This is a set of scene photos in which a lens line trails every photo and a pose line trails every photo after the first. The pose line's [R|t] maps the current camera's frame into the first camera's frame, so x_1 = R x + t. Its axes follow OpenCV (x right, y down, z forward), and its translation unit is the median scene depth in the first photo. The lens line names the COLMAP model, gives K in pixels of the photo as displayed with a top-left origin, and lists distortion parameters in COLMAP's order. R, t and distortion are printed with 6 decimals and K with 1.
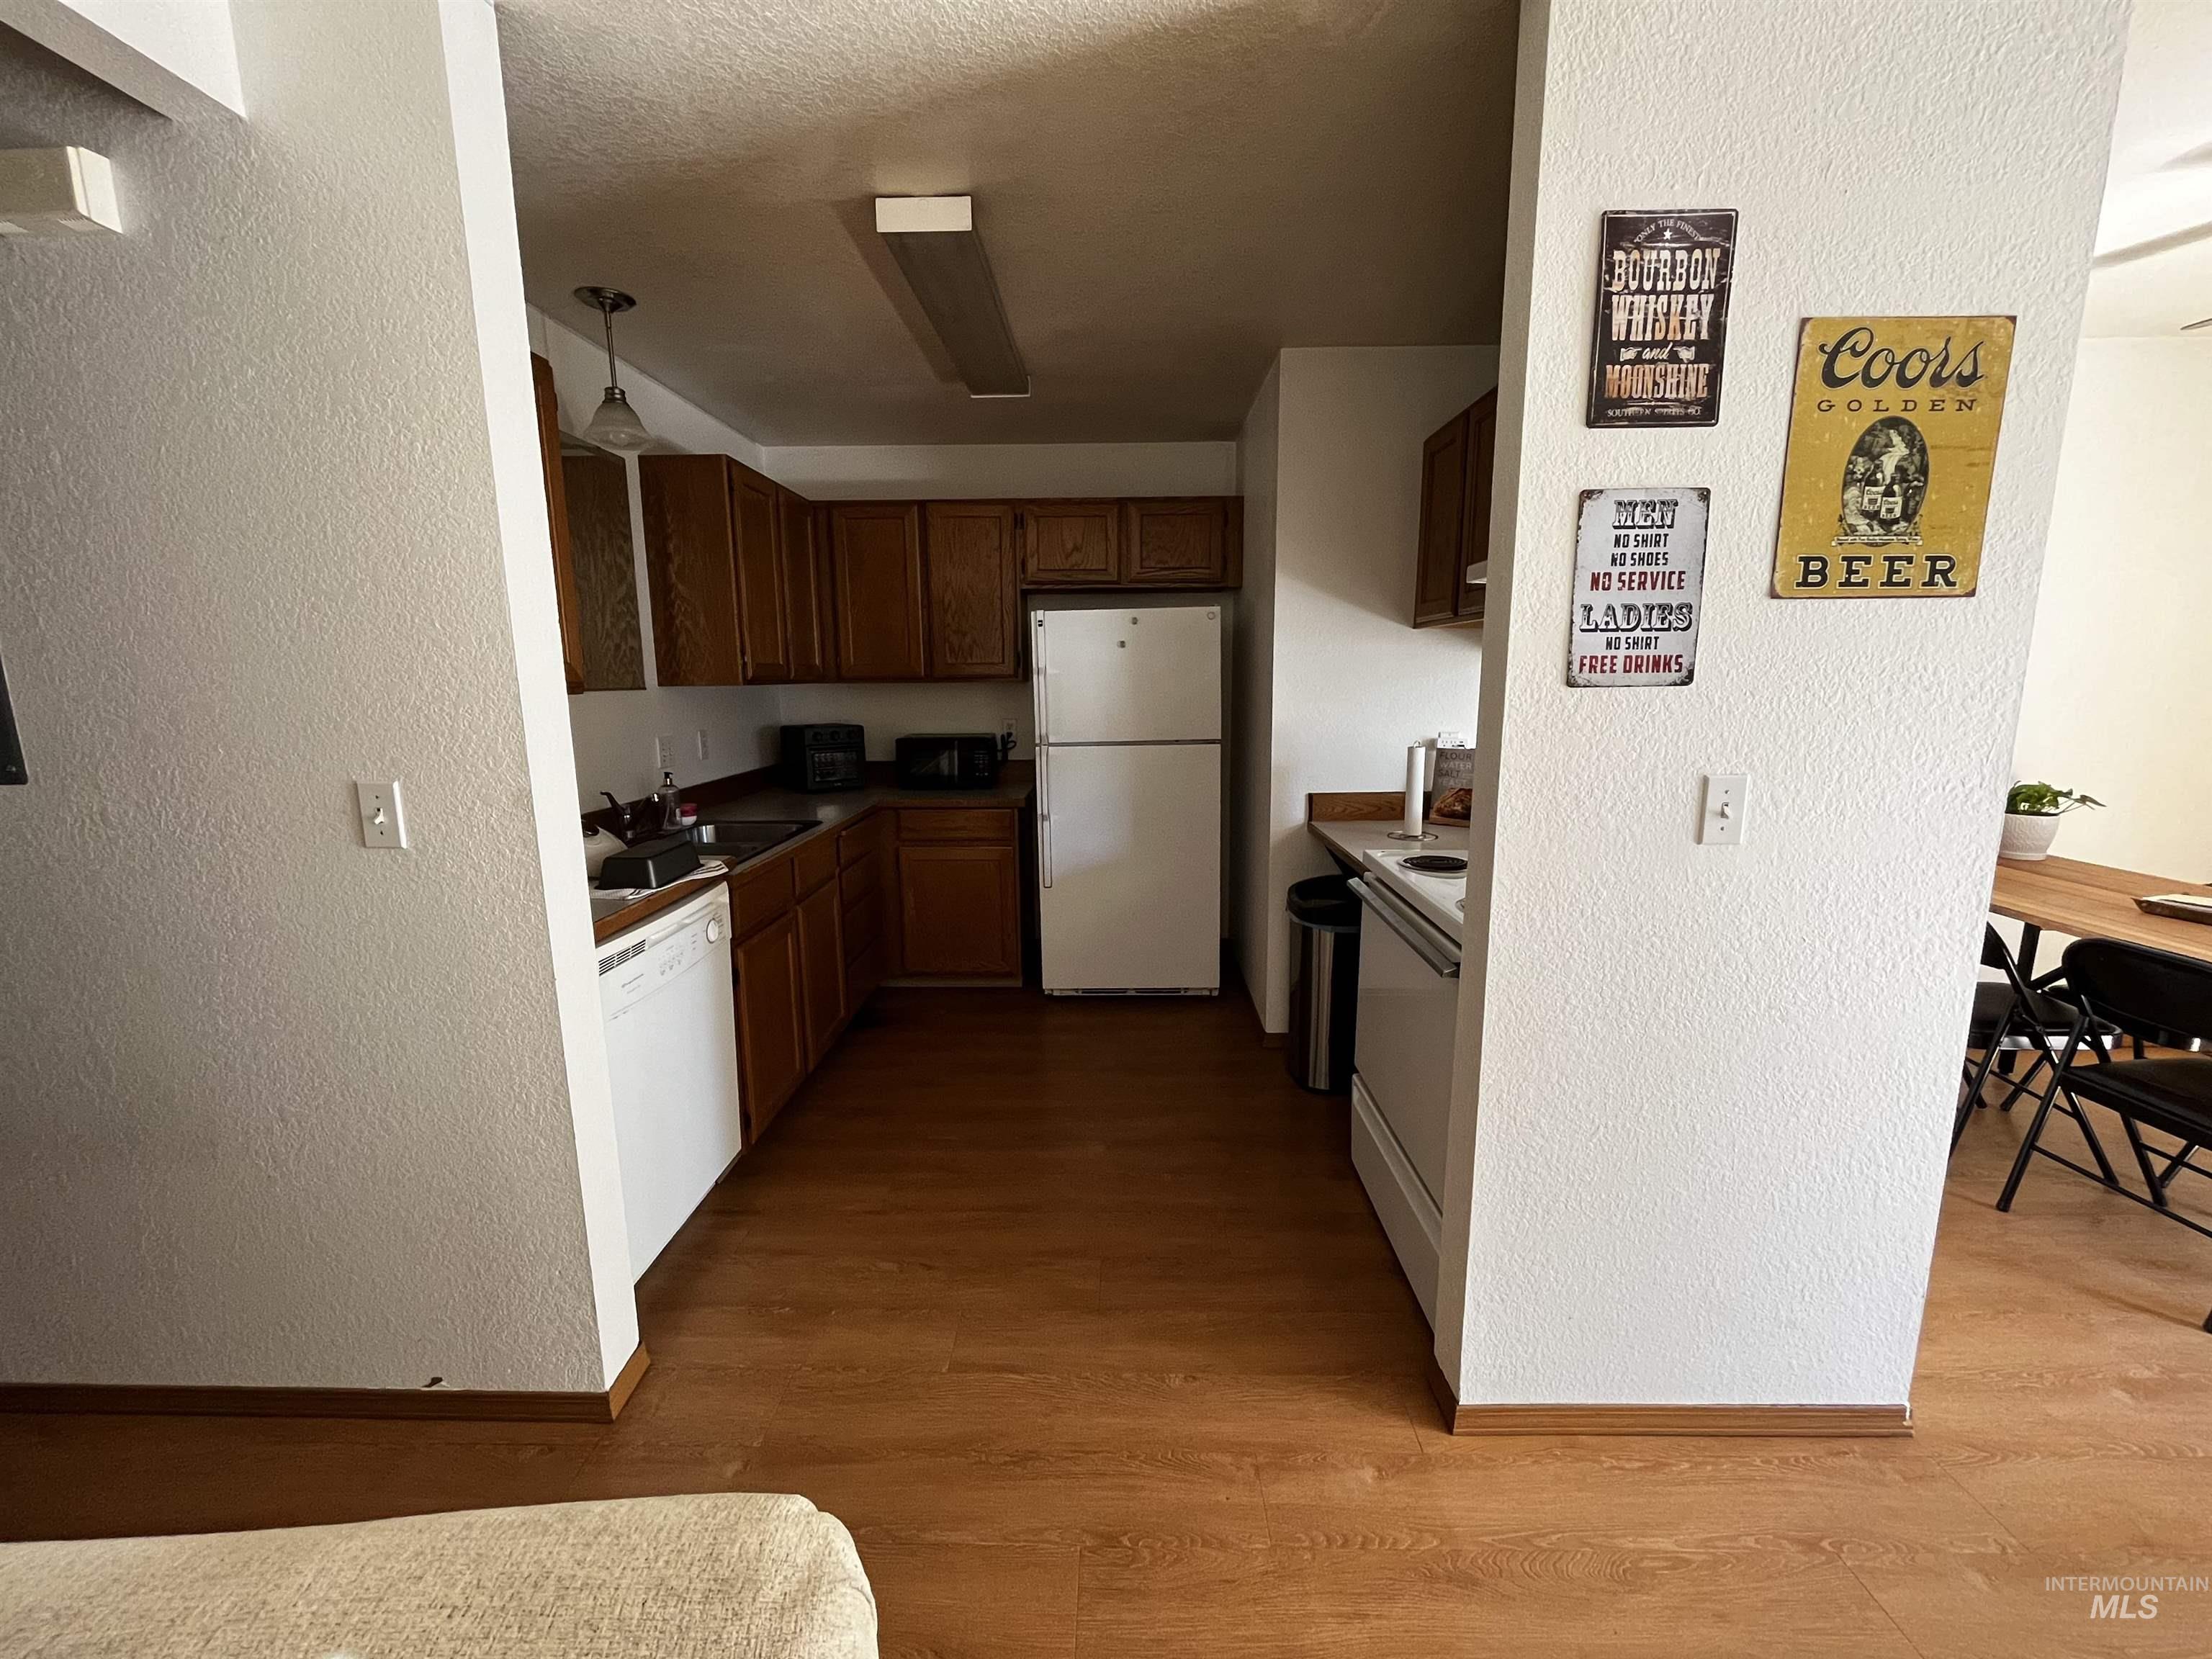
lens RADIAL K [[891.9, 0, 1105.9], [0, 891.9, 824.2], [0, 0, 1]] dist [-0.003495, 0.000016]
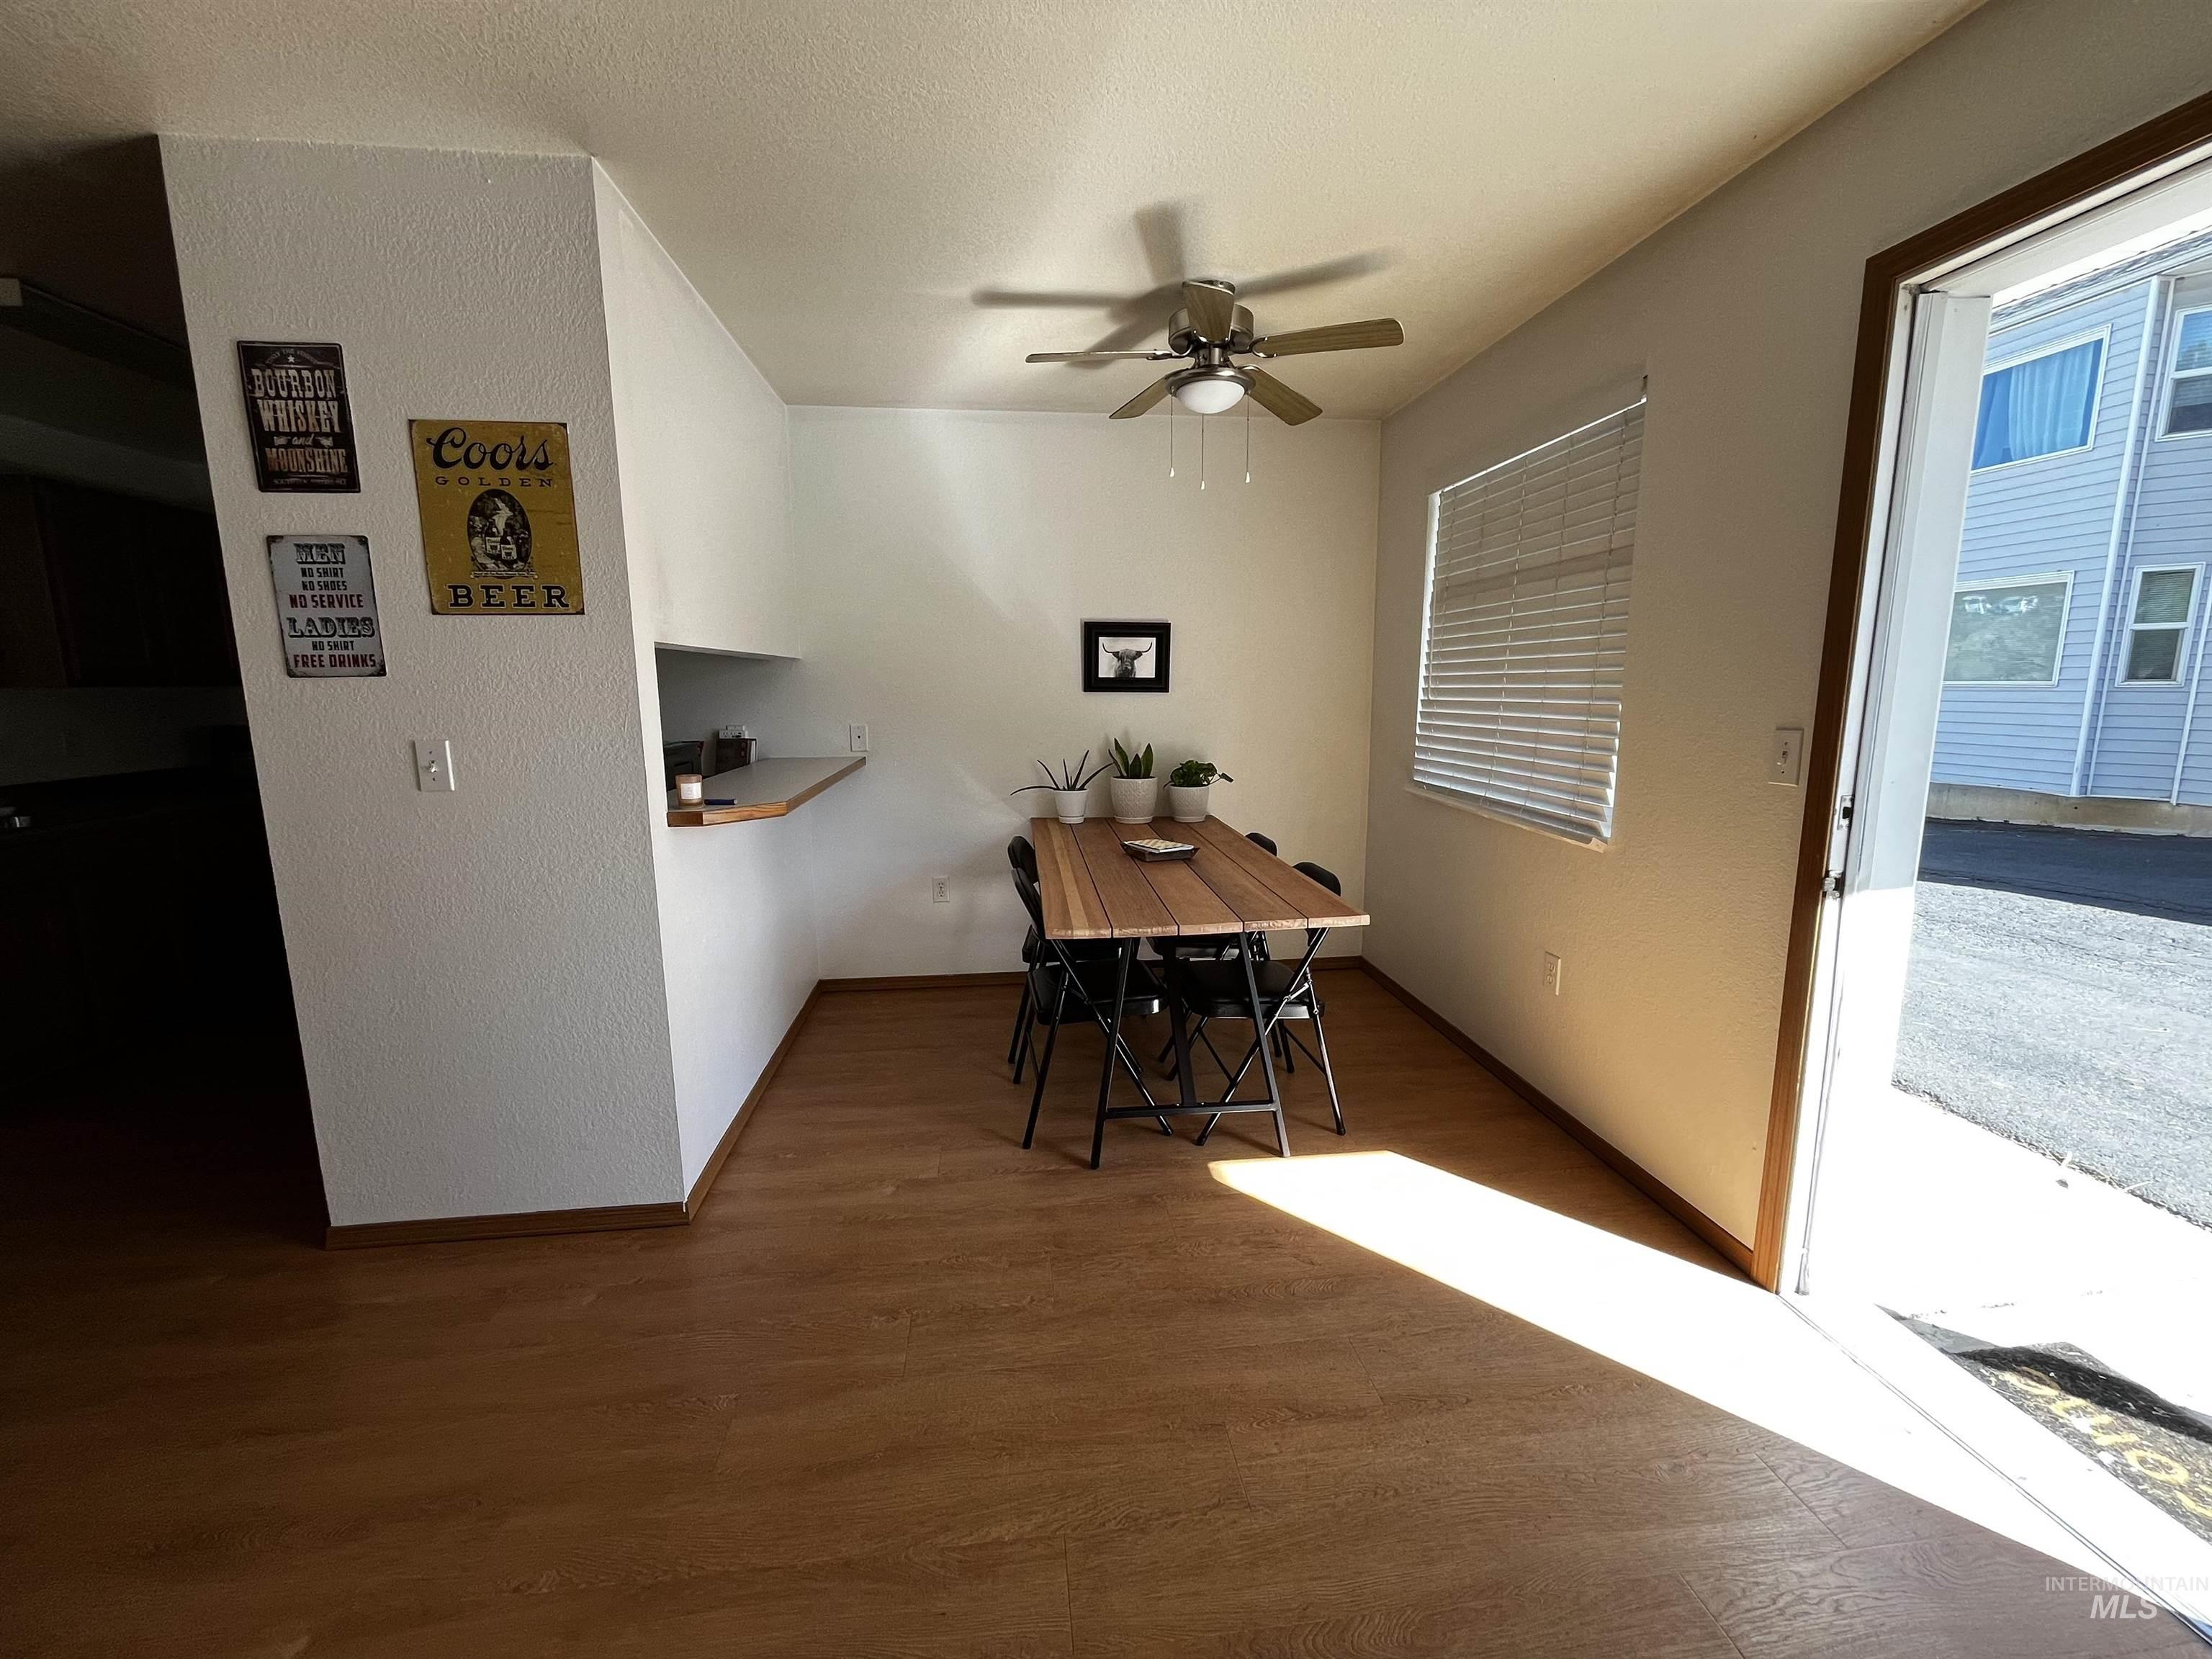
lens RADIAL K [[891.9, 0, 1107.7], [0, 891.9, 828.0], [0, 0, 1]] dist [-0.003495, 0.000016]
pose [[0.991487, -0.019538, 0.128732, 1.651301], [0.021054, 0.999724, -0.010427, 0.124773], [-0.128493, 0.013048, 0.991625, -0.543735]]
